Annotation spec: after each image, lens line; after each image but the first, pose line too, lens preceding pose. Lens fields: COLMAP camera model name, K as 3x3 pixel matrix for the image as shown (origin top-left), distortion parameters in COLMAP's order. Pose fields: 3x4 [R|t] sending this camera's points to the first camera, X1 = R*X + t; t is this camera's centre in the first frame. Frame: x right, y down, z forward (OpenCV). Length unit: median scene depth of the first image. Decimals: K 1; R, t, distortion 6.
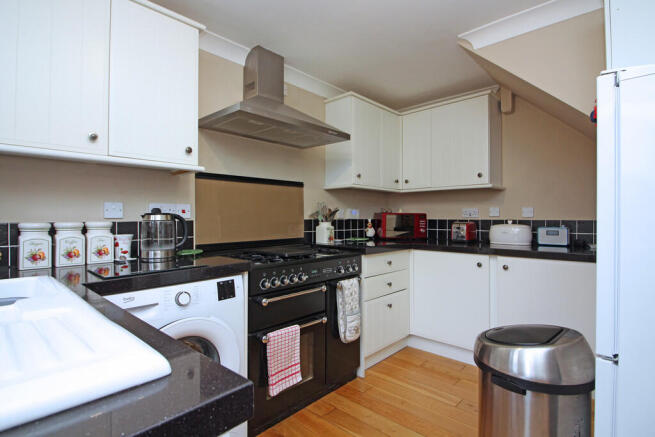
lens RADIAL K [[329.5, 0, 329.3], [0, 329.5, 217.2], [0, 0, 1]] dist [-0.005021, -0.000424]
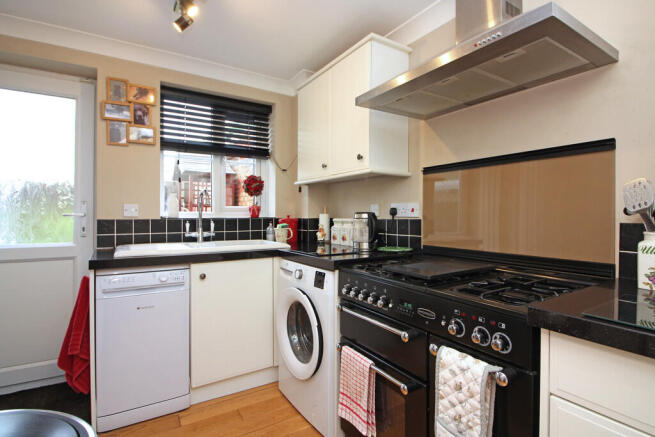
lens RADIAL K [[329.5, 0, 329.5], [0, 329.5, 216.6], [0, 0, 1]] dist [-0.005021, -0.000424]
pose [[-0.263420, 0.009316, -0.964636, 0.578833], [-0.003004, 0.999941, 0.010478, -0.007428], [0.964677, 0.005658, -0.263377, 0.991863]]
